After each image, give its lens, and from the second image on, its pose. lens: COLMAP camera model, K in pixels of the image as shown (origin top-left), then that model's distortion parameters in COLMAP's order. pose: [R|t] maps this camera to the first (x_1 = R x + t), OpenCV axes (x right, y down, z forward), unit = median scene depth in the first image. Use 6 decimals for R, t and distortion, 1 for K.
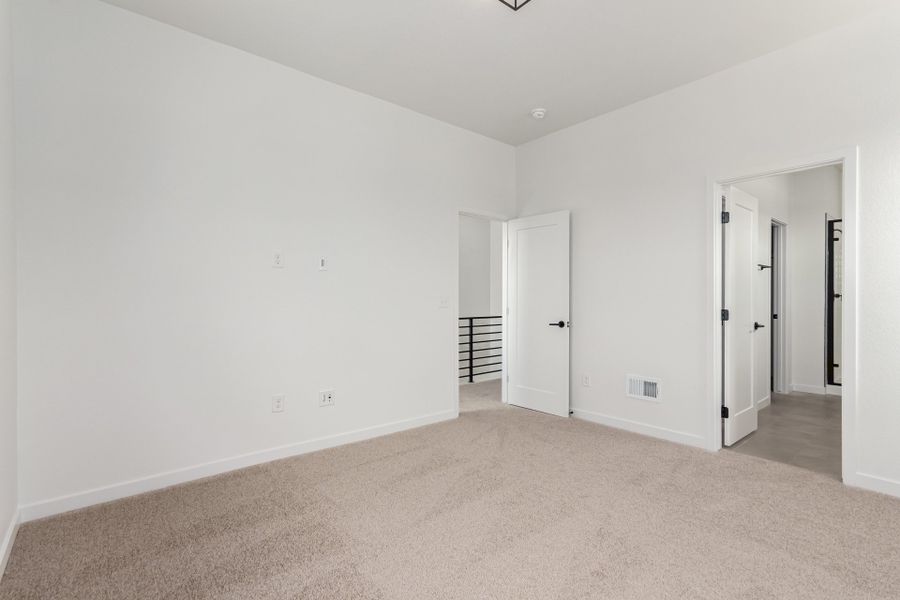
lens RADIAL K [[416.3, 0, 450.0], [0, 416.3, 300.0], [0, 0, 1]] dist [0.003557, 0.000034]
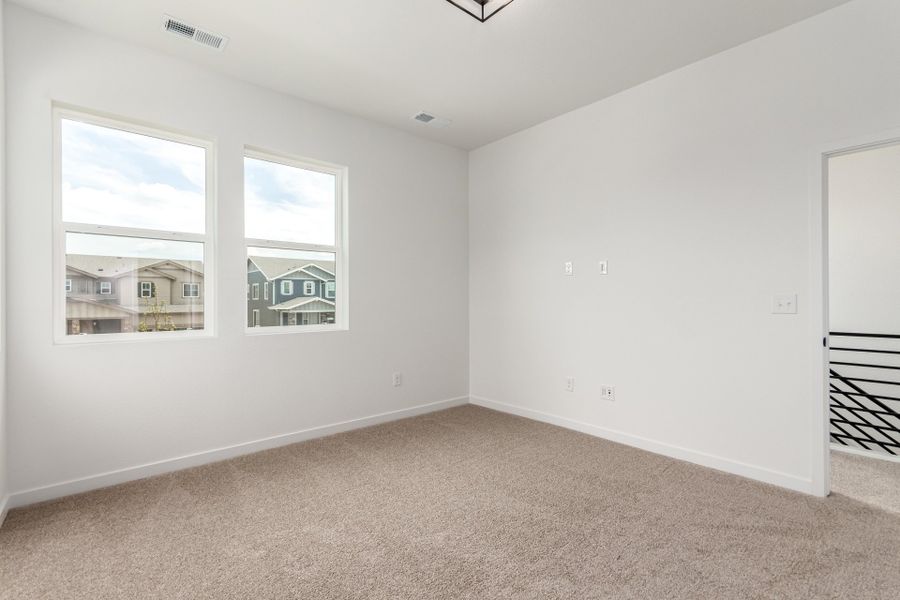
lens RADIAL K [[416.3, 0, 450.0], [0, 416.3, 300.0], [0, 0, 1]] dist [0.003557, 0.000034]
pose [[0.024043, -0.003780, -0.999704, 0.621239], [0.001128, 0.999992, -0.003754, 0.000535], [0.999710, -0.001037, 0.024047, 0.460275]]
